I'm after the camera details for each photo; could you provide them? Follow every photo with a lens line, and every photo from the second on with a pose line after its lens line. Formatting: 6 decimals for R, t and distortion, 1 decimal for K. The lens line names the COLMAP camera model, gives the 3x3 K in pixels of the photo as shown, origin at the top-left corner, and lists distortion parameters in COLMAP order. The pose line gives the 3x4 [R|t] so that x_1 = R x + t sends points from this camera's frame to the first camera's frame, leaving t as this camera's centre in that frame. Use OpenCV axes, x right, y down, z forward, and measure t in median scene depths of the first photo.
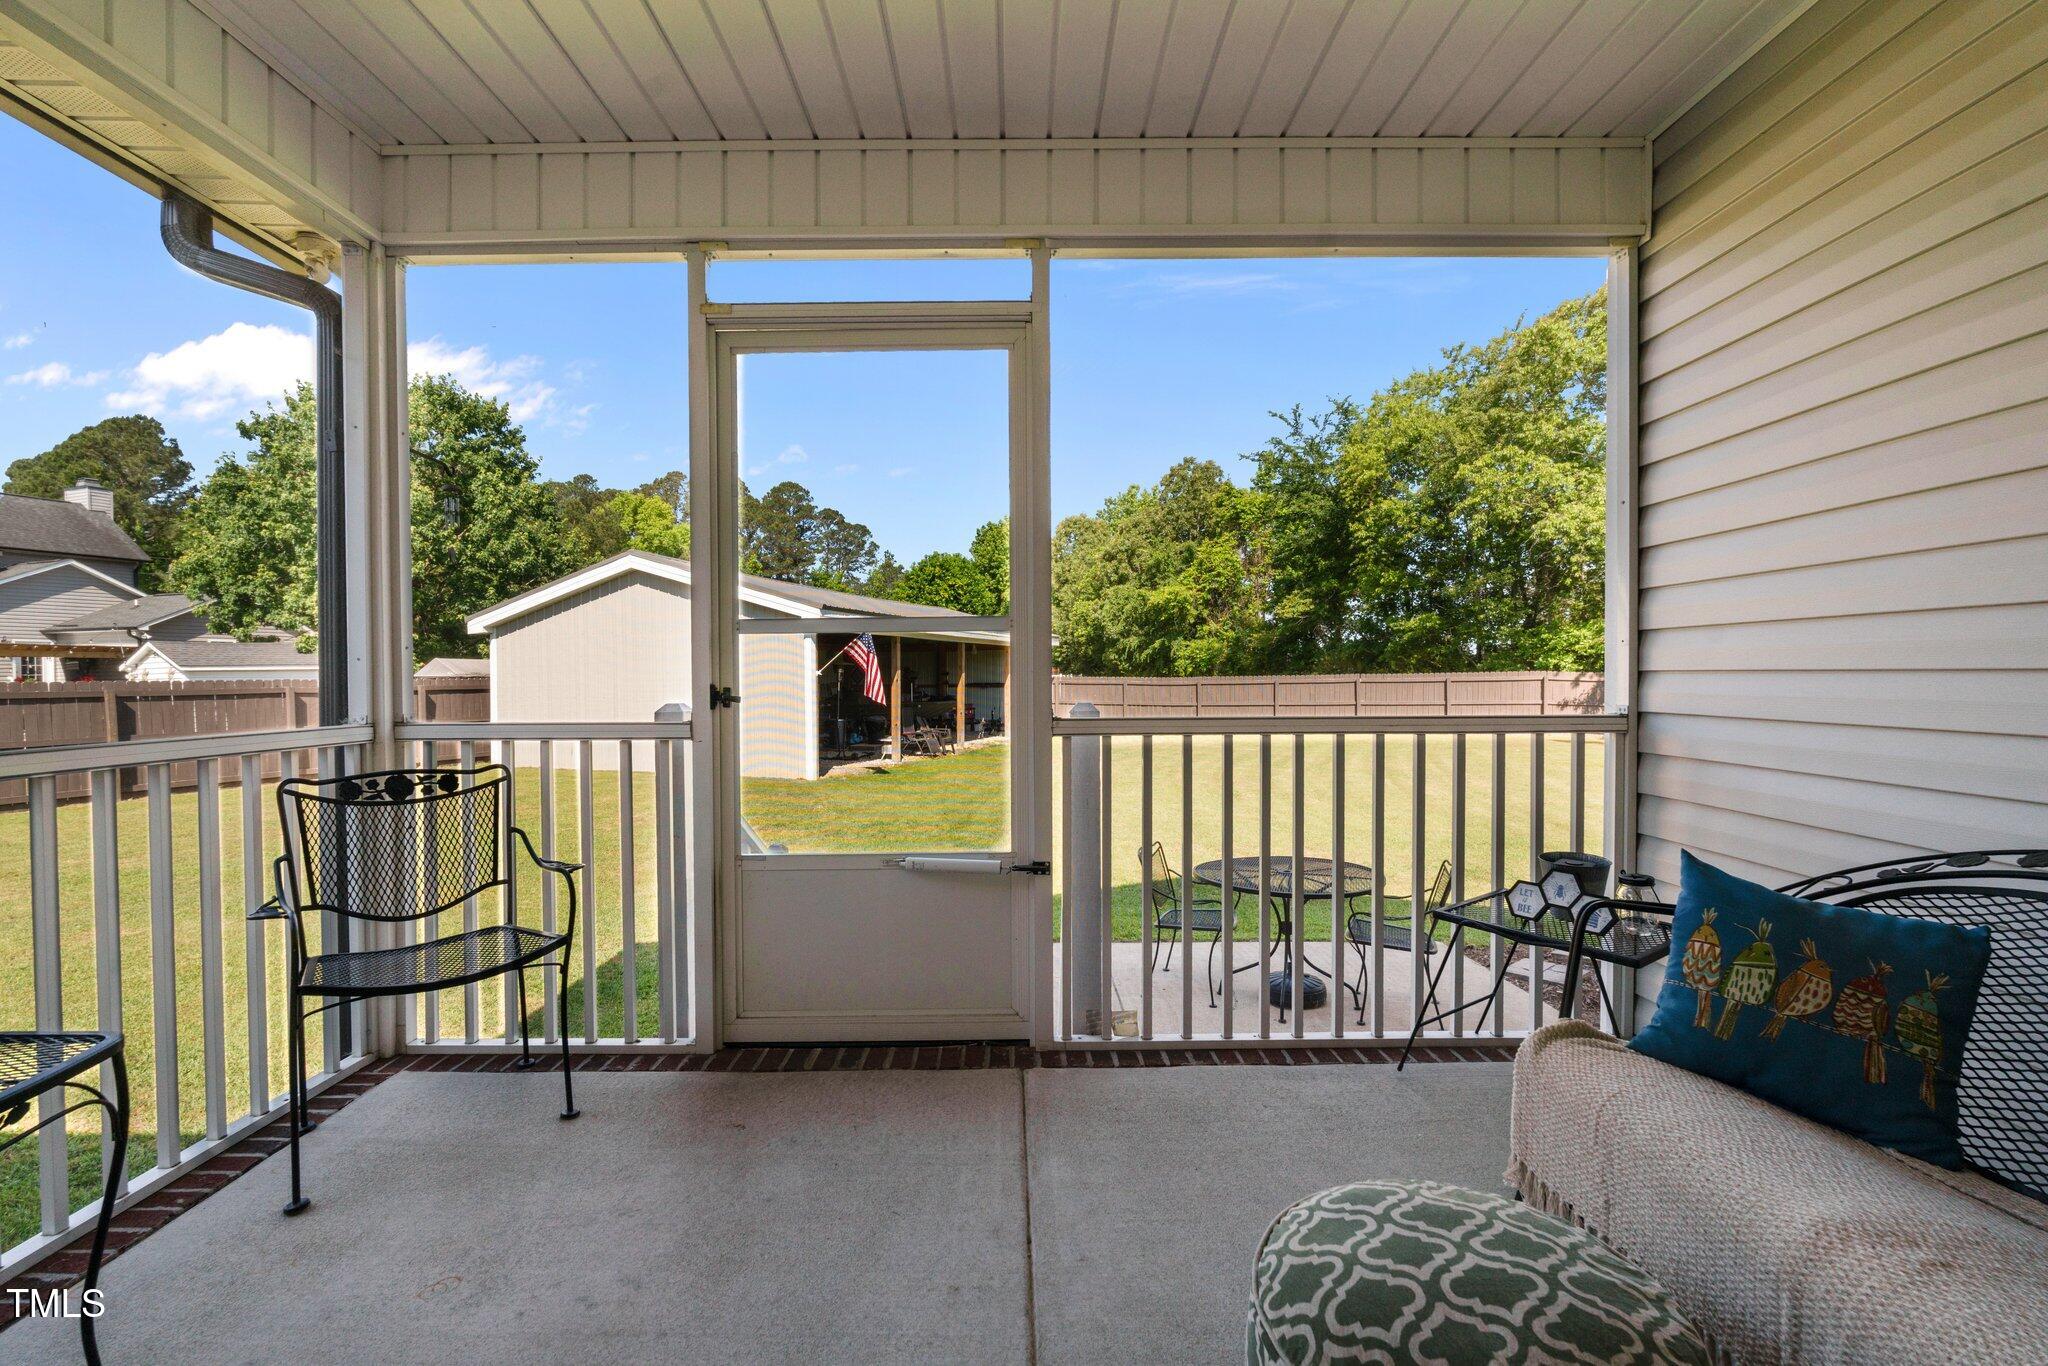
lens RADIAL K [[893.8, 0, 1023.1], [0, 893.8, 687.2], [0, 0, 1]] dist [-0.011356, 0.001174]
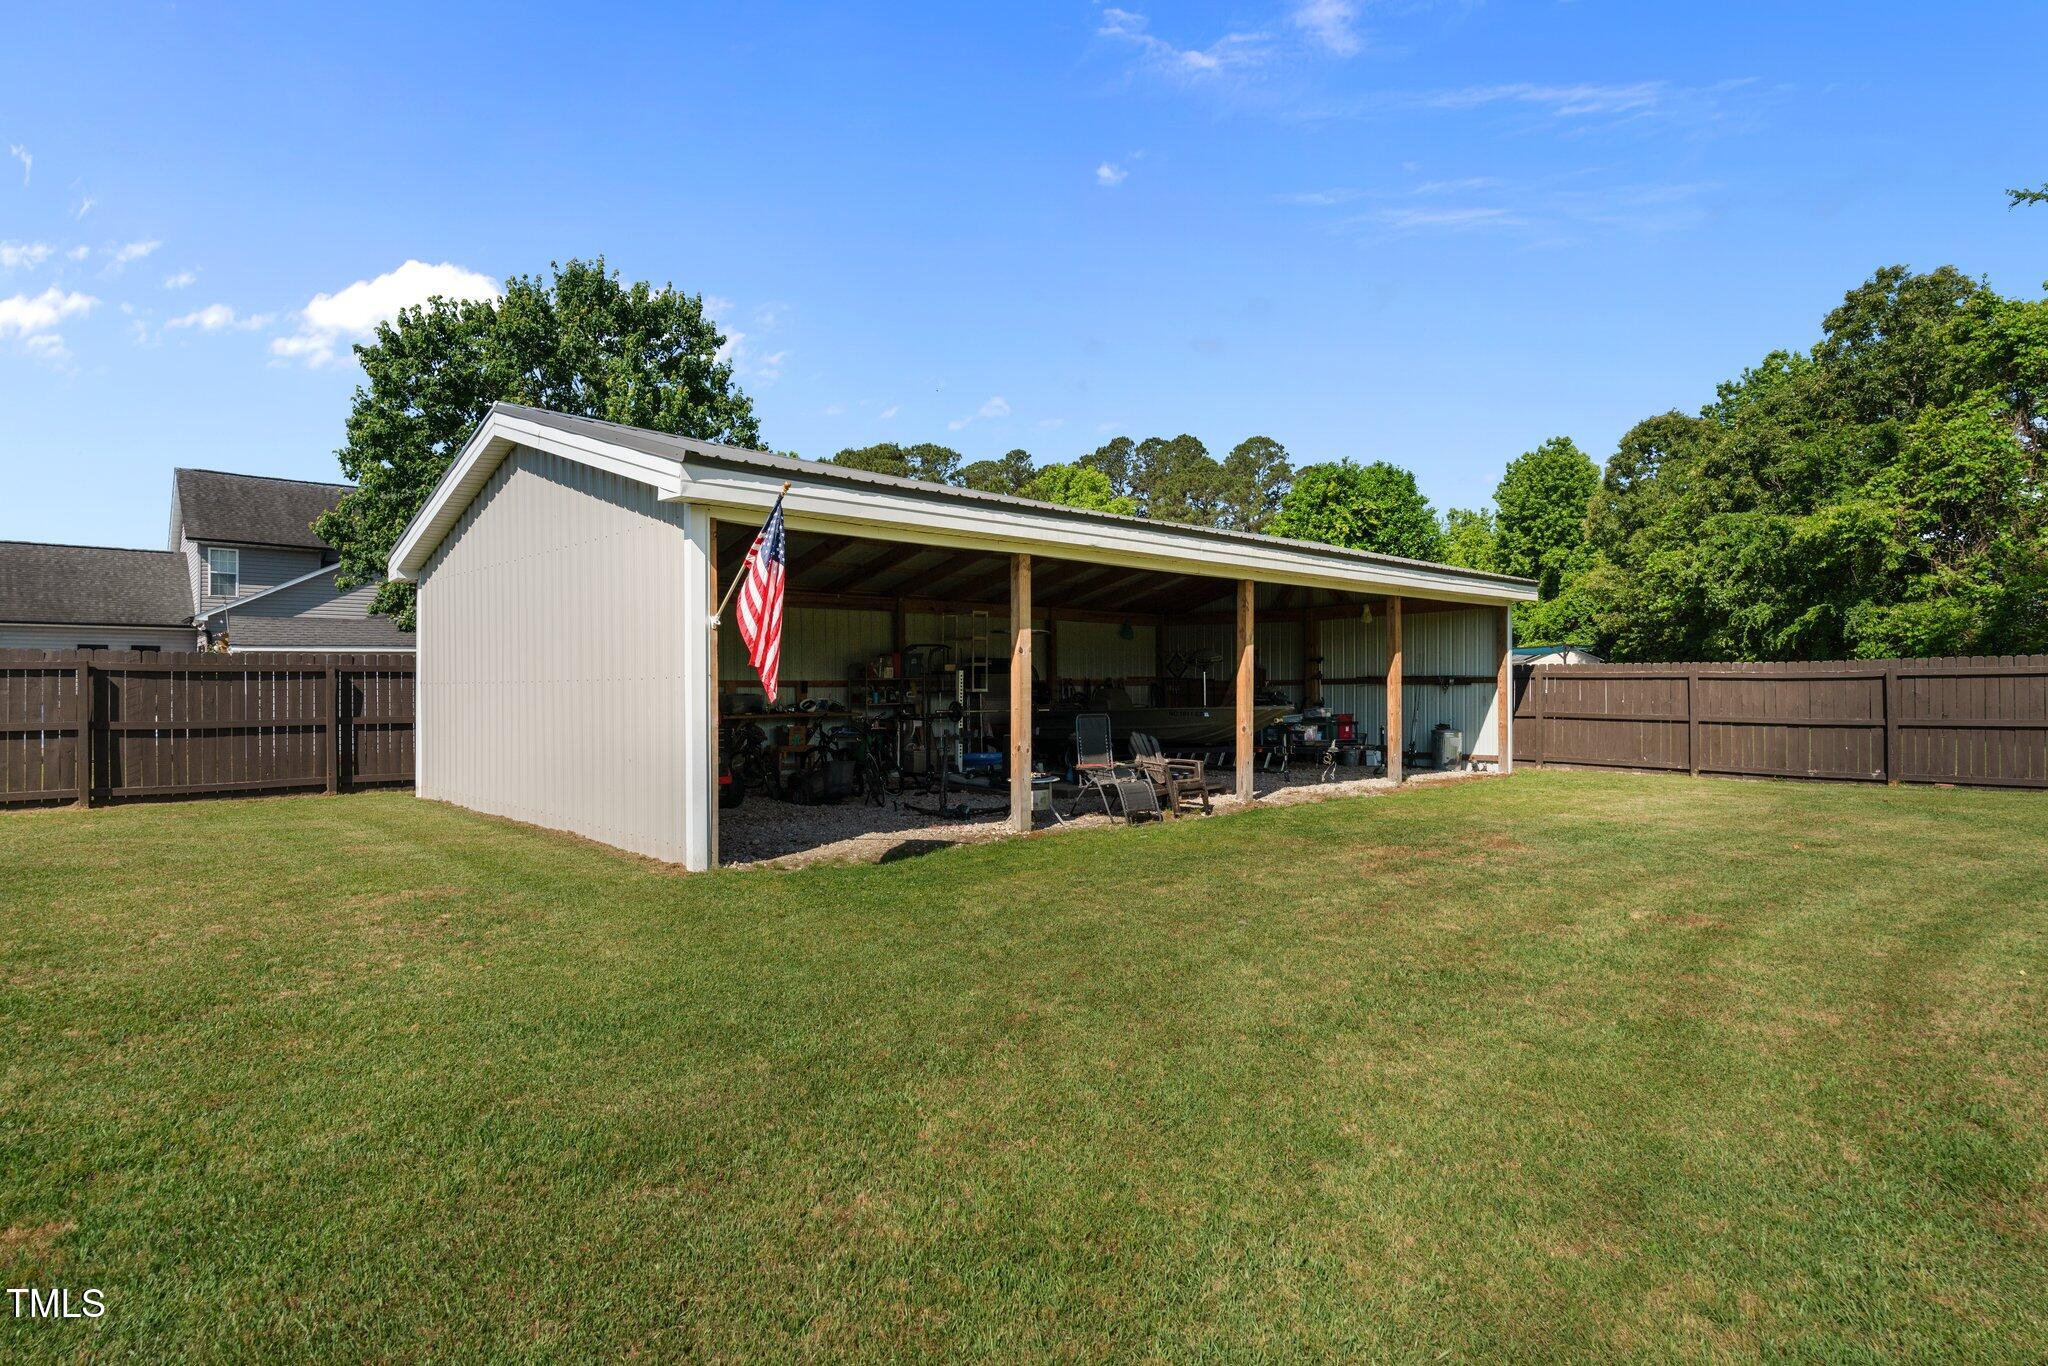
lens RADIAL K [[1086.2, 0, 1012.7], [0, 1086.2, 678.0], [0, 0, 1]] dist [-0.003561, 0.001656]
pose [[0.872341, -0.000606, -0.488897, 0.076180], [-0.009733, 0.999780, -0.018605, 0.010085], [0.488801, 0.020989, 0.872143, 0.305184]]
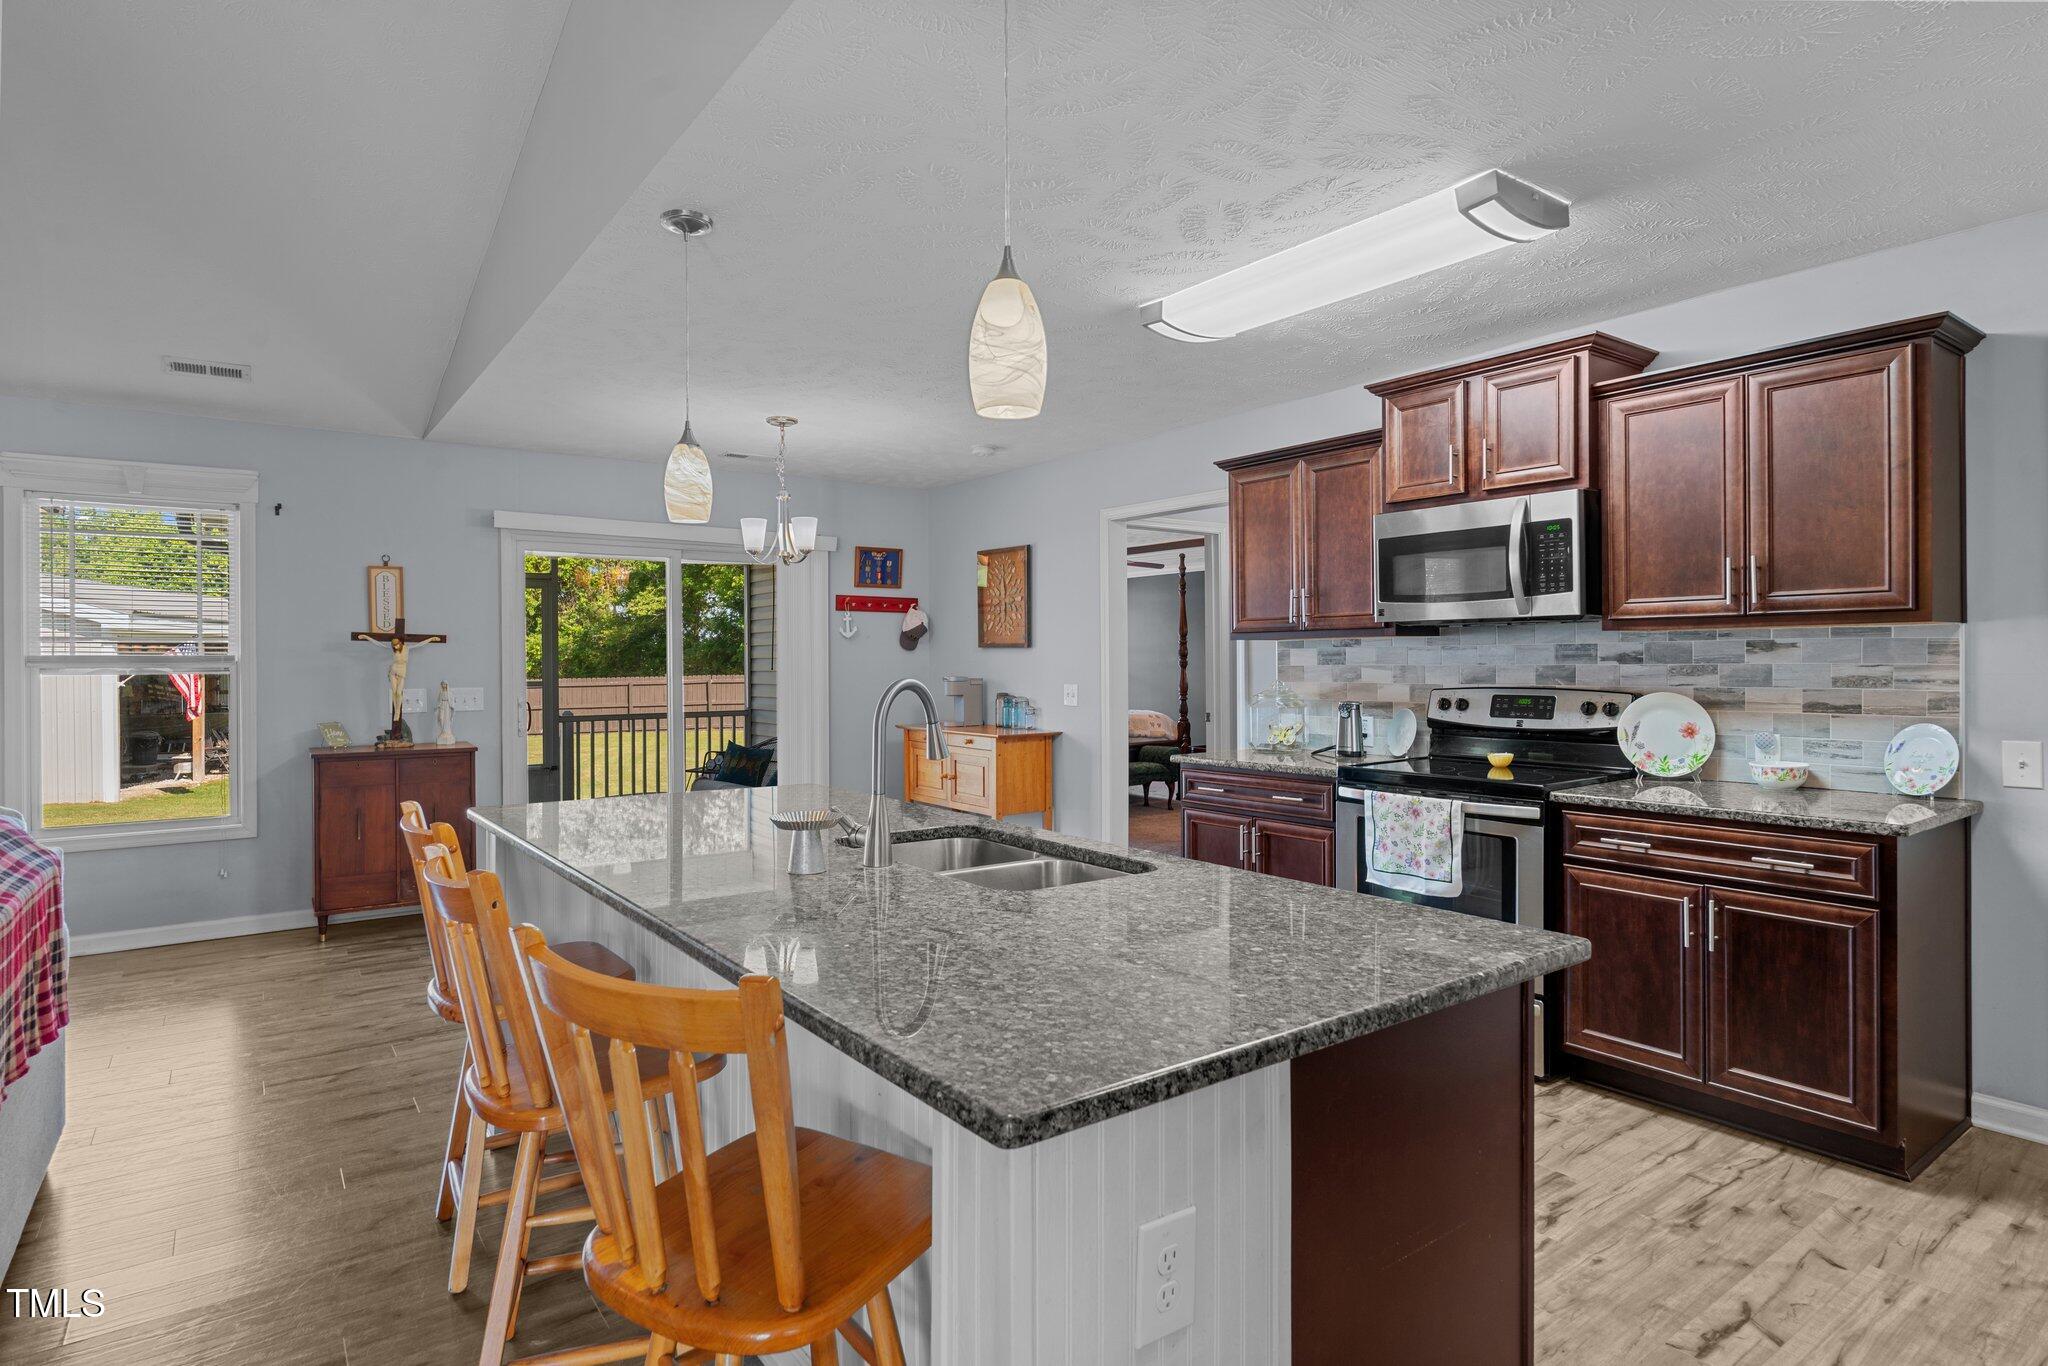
lens RADIAL K [[1086.2, 0, 1009.1], [0, 1086.2, 664.1], [0, 0, 1]] dist [-0.003561, 0.001656]
pose [[0.817116, -0.000162, 0.576474, -0.059462], [0.010353, 0.999843, -0.014394, -0.005090], [-0.576381, 0.017730, 0.816989, -0.200933]]
